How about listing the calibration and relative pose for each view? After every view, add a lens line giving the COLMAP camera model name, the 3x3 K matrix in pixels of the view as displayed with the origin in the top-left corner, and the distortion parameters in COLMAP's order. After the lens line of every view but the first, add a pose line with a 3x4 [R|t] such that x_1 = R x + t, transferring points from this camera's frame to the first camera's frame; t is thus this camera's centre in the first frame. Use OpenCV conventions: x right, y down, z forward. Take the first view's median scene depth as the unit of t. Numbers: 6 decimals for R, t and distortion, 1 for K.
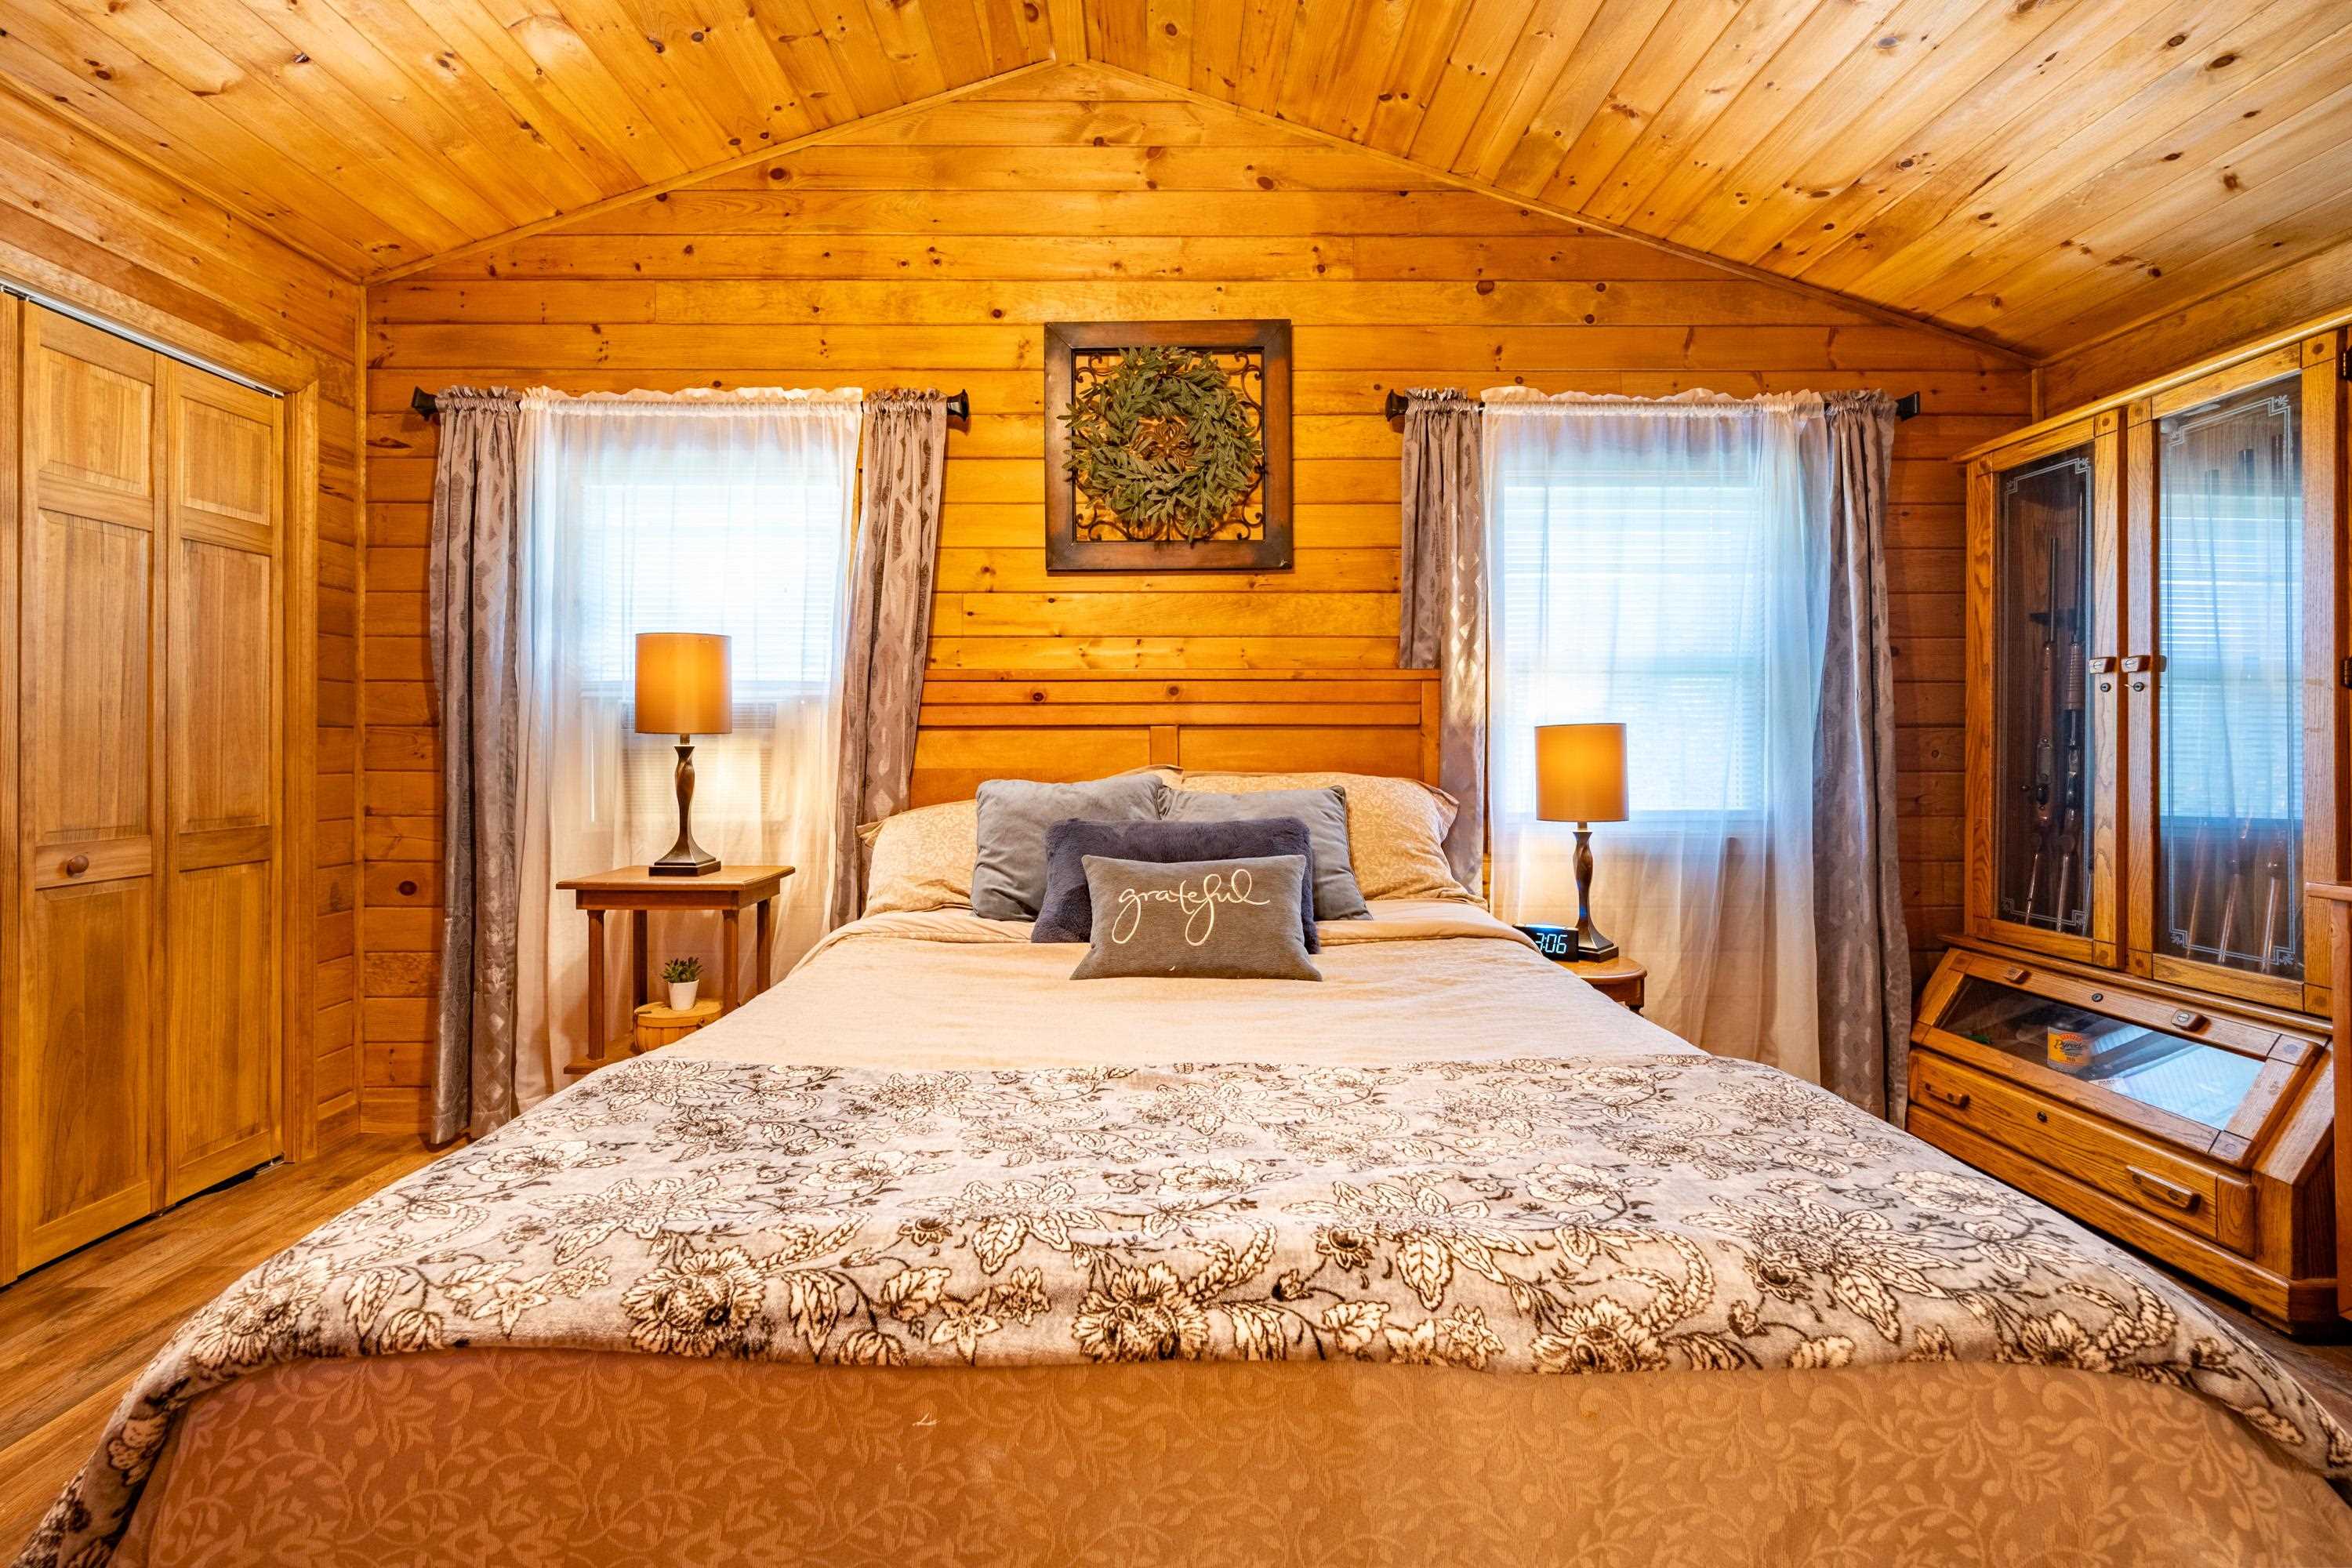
lens RADIAL K [[978.8, 0, 1172.0], [0, 978.8, 742.2], [0, 0, 1]] dist [-0.004404, 0.000442]
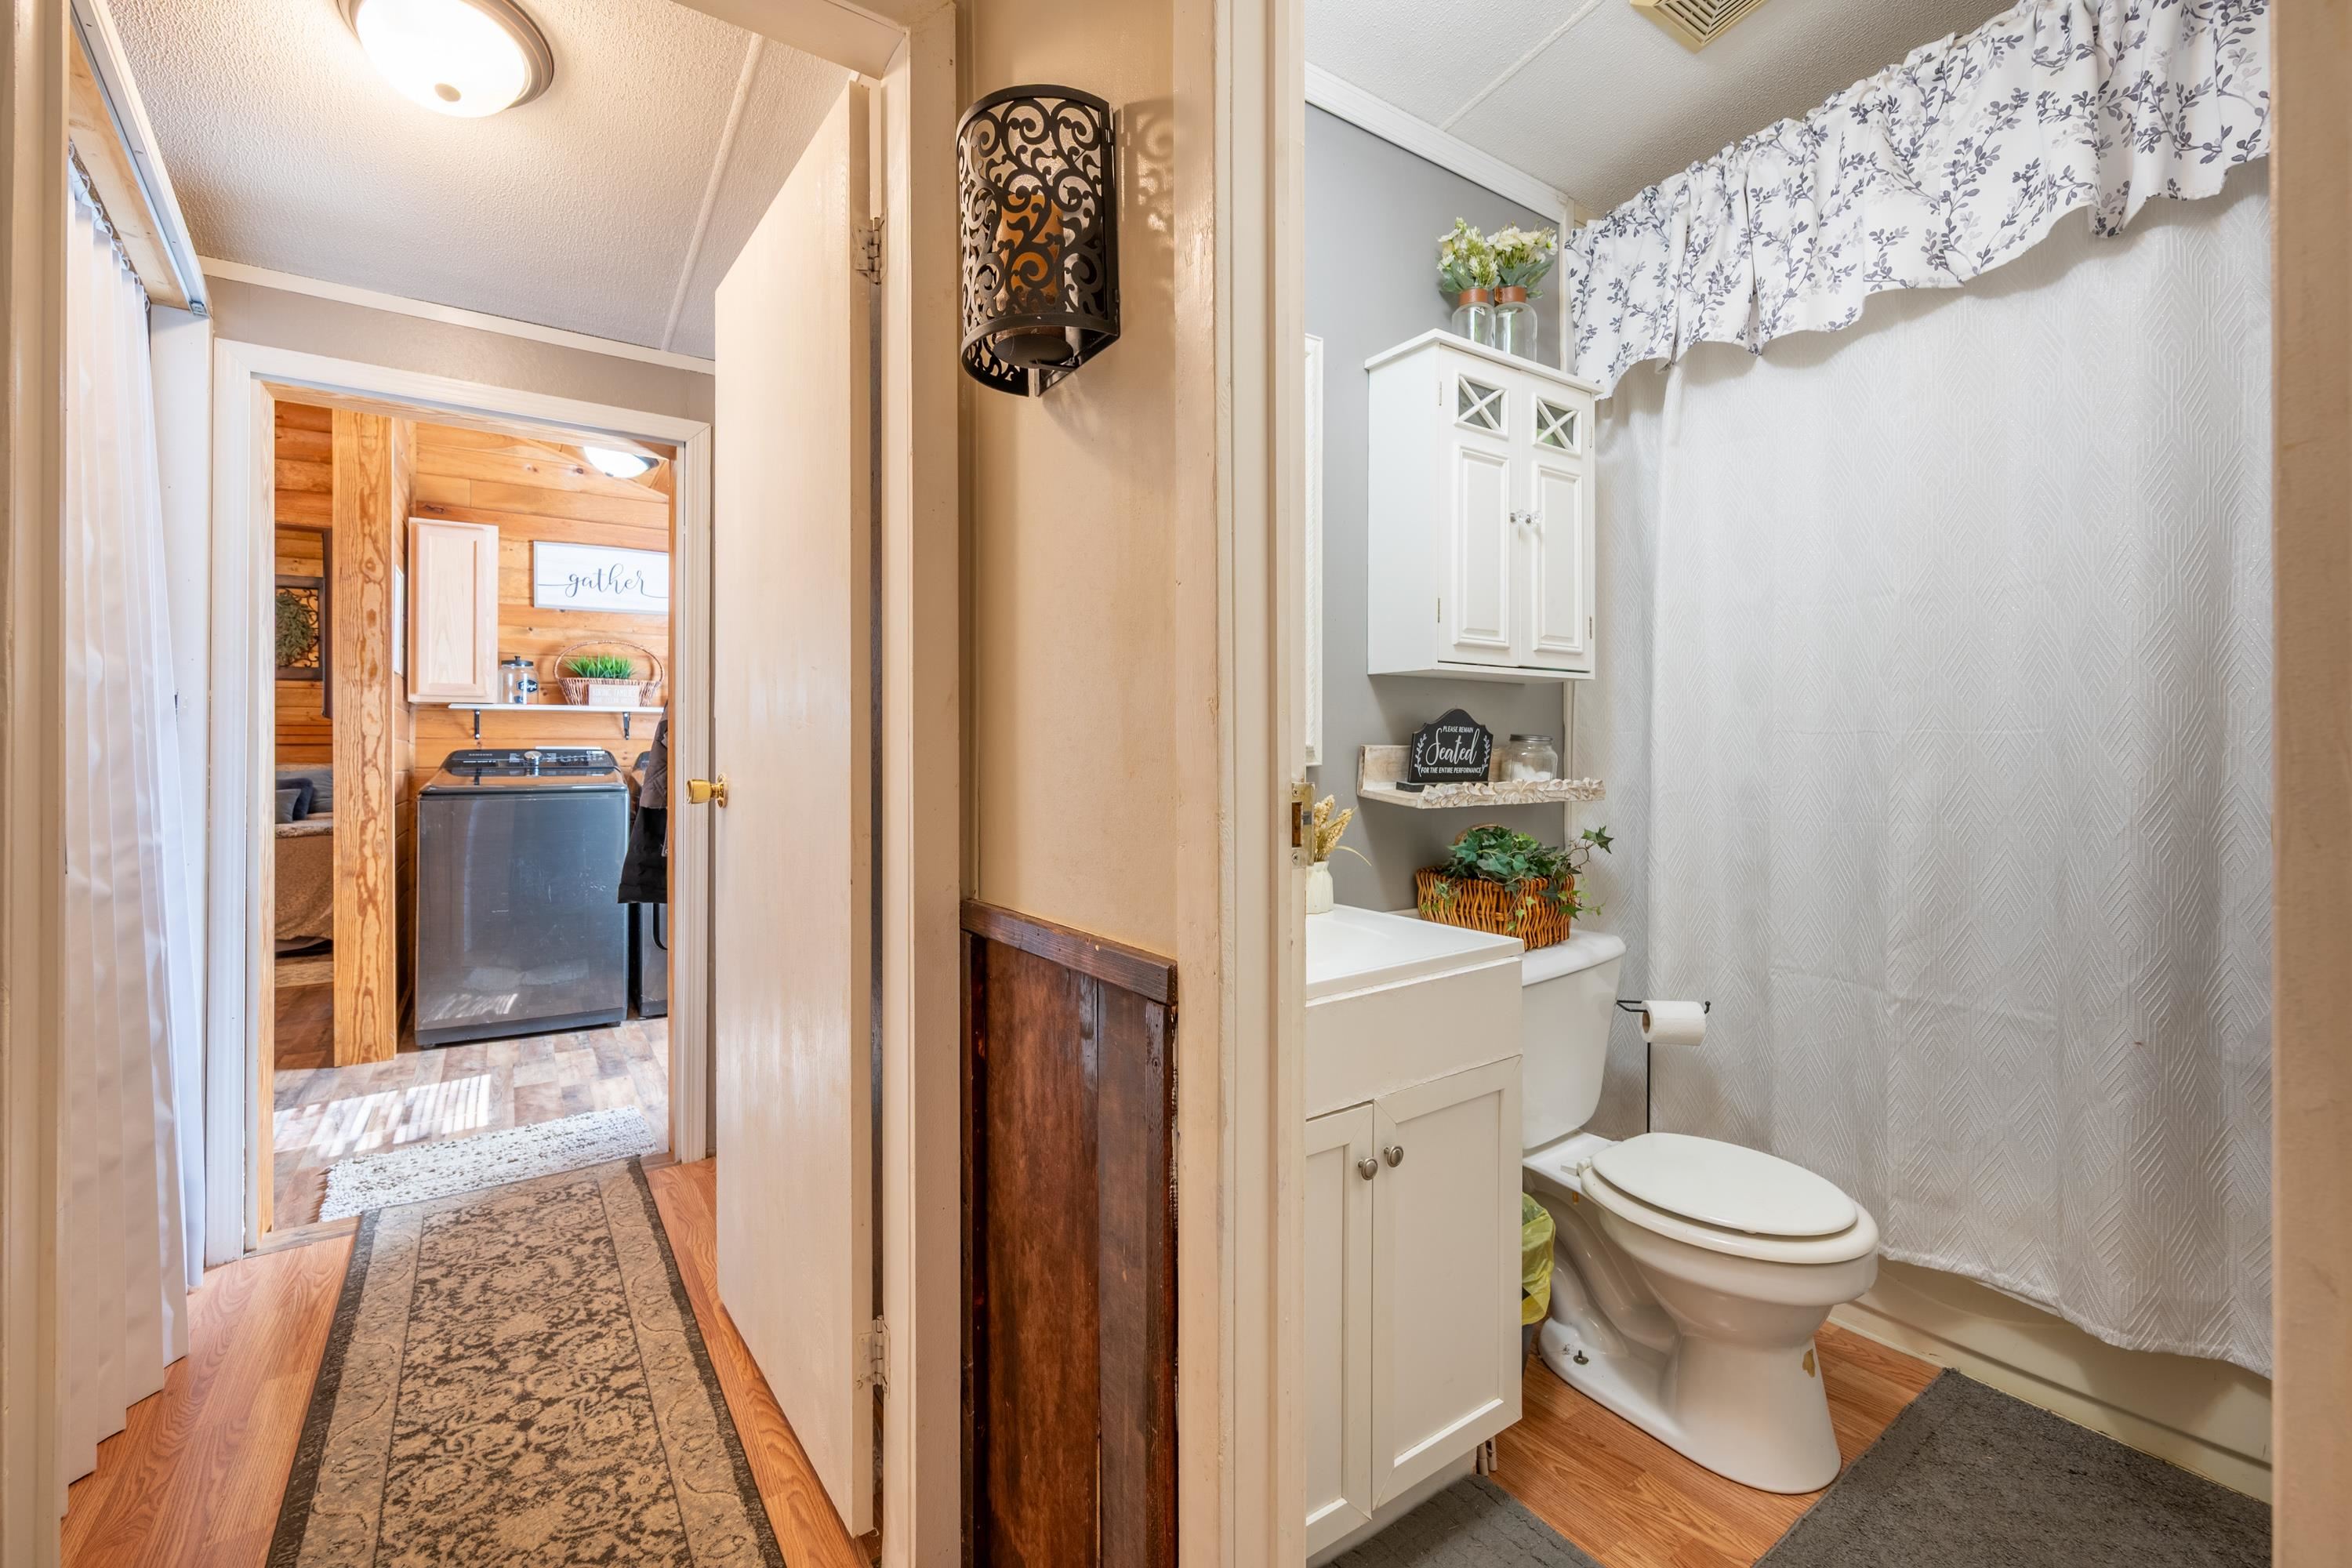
lens RADIAL K [[978.8, 0, 1180.0], [0, 978.8, 742.5], [0, 0, 1]] dist [-0.004404, 0.000442]
pose [[0.832639, 0.002222, 0.553812, 0.545400], [-0.001850, 0.999998, -0.001231, -0.021975], [-0.553813, 0.000000, 0.832641, -2.249479]]
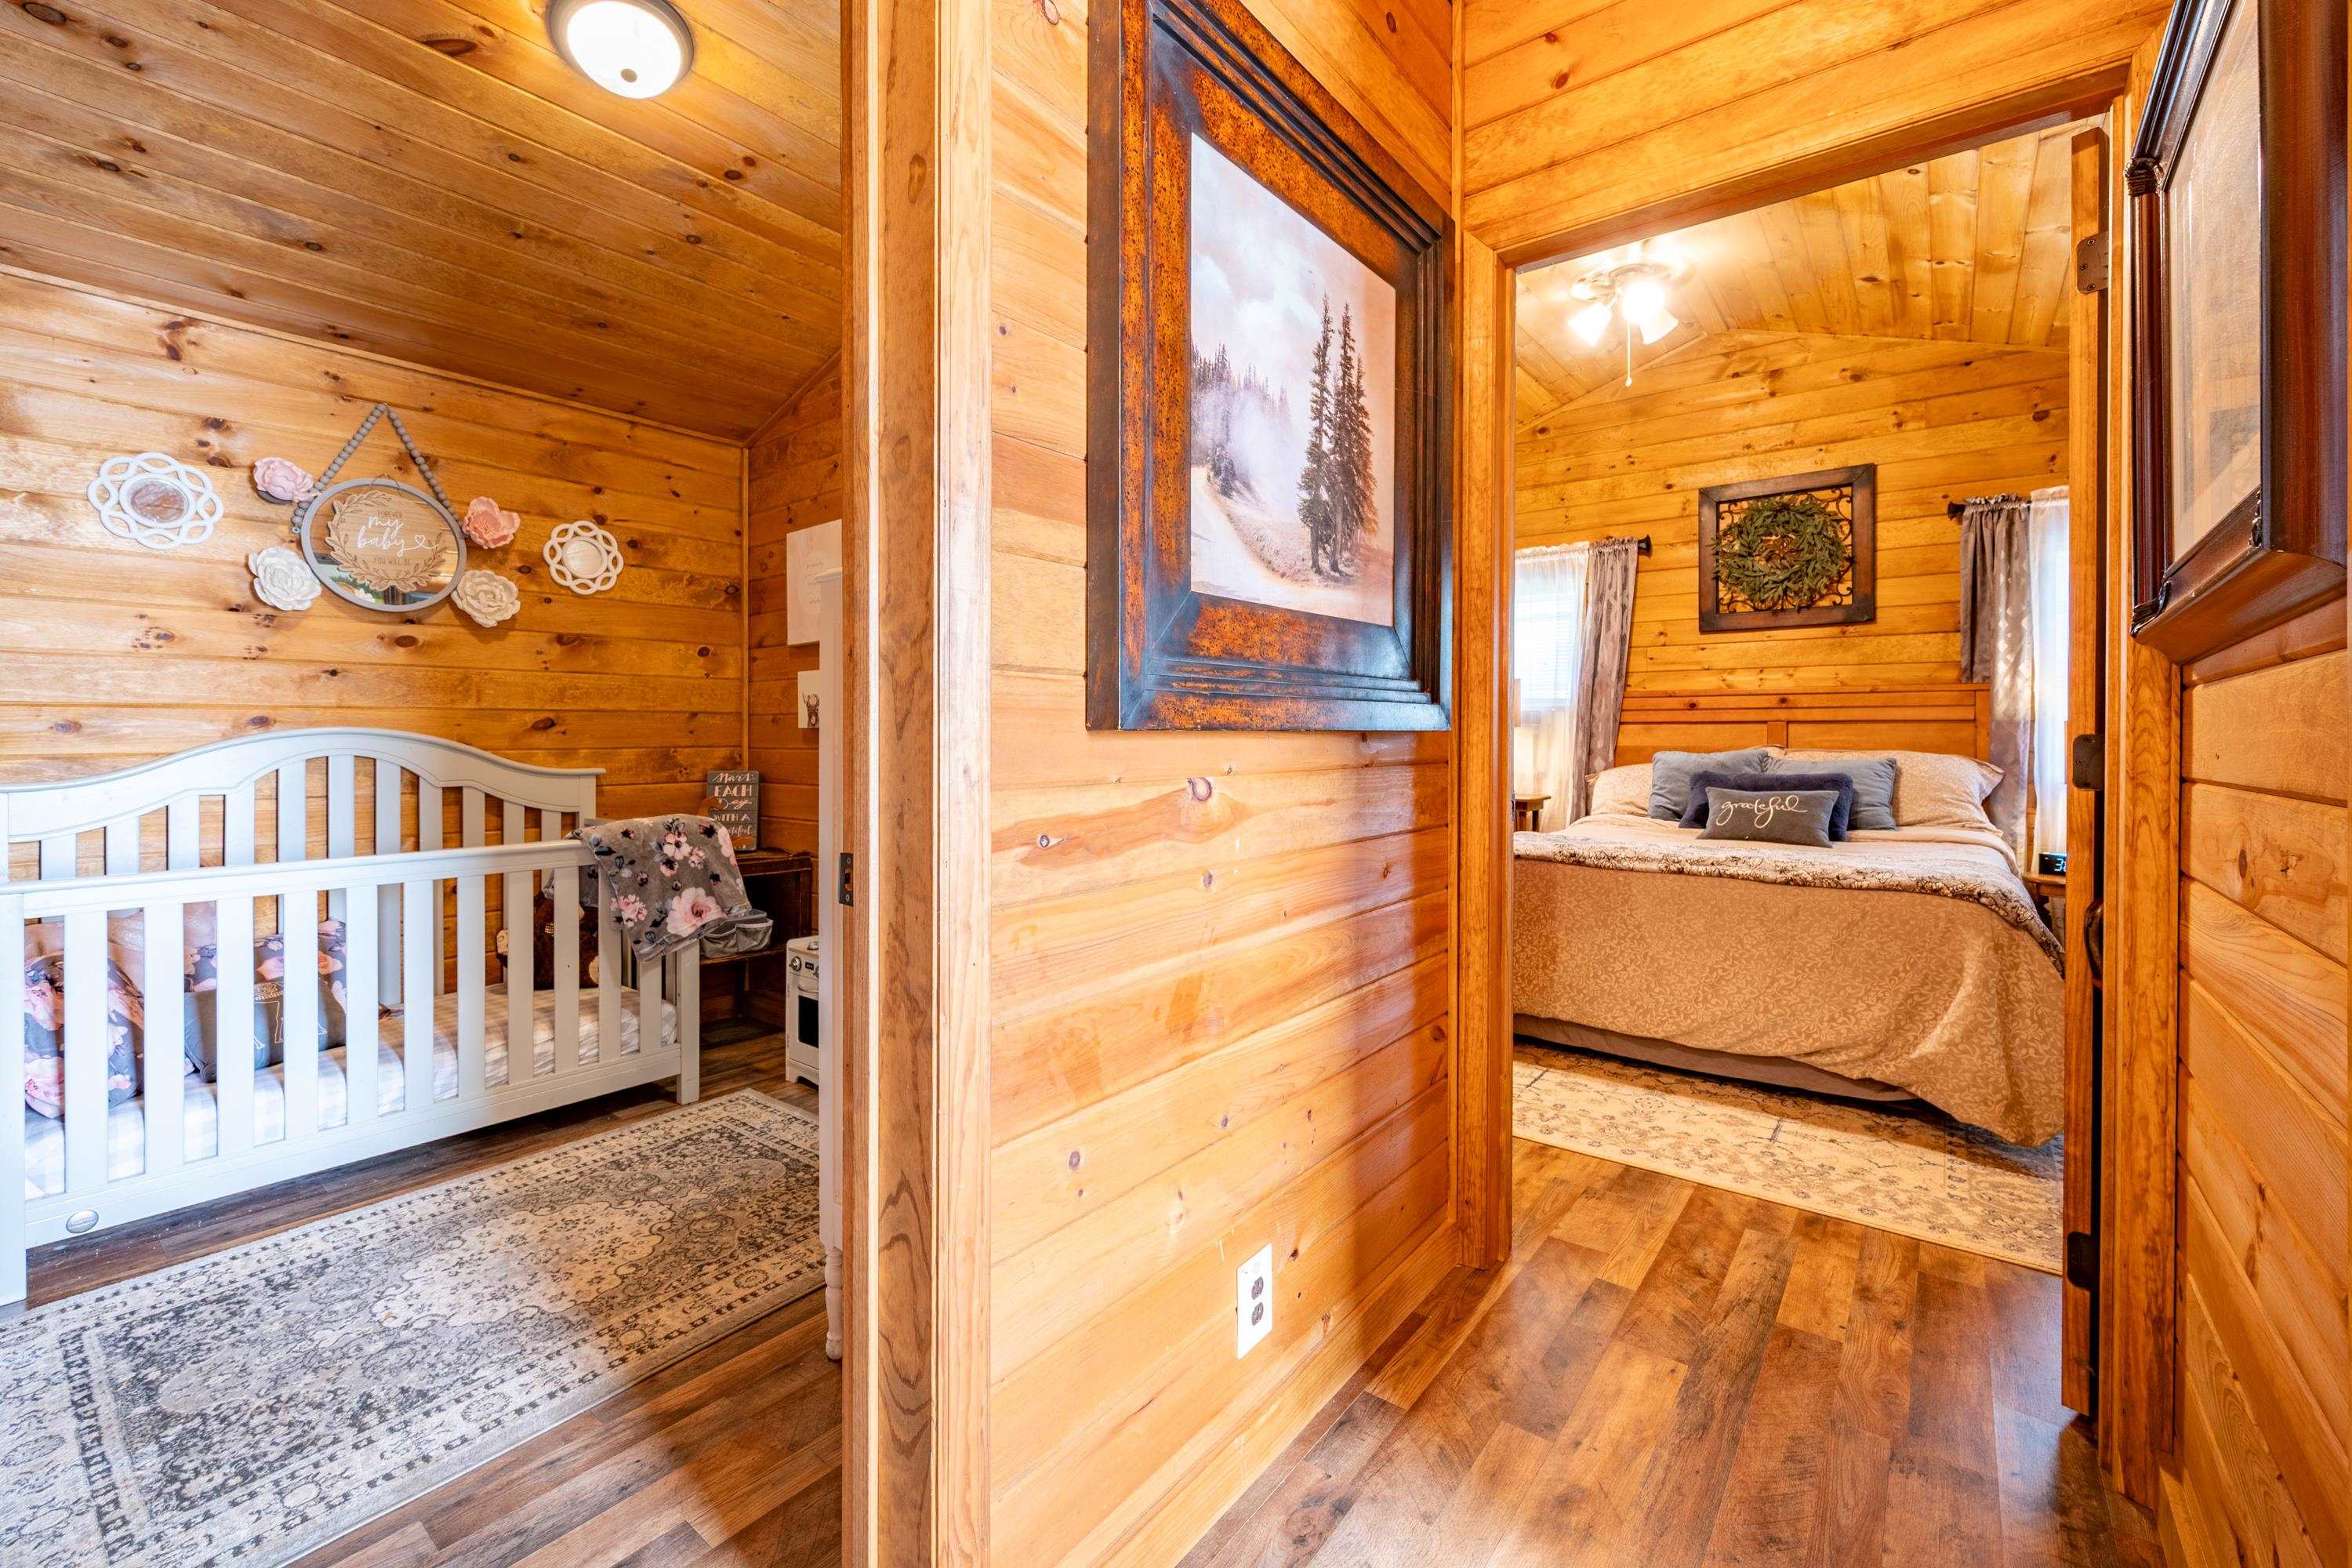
lens RADIAL K [[978.8, 0, 1157.7], [0, 978.8, 744.1], [0, 0, 1]] dist [-0.004404, 0.000442]
pose [[0.769071, 0.009303, -0.639095, 0.247876], [0.000359, 0.999888, 0.014986, -0.003199], [0.639163, -0.011754, 0.768982, -0.969323]]
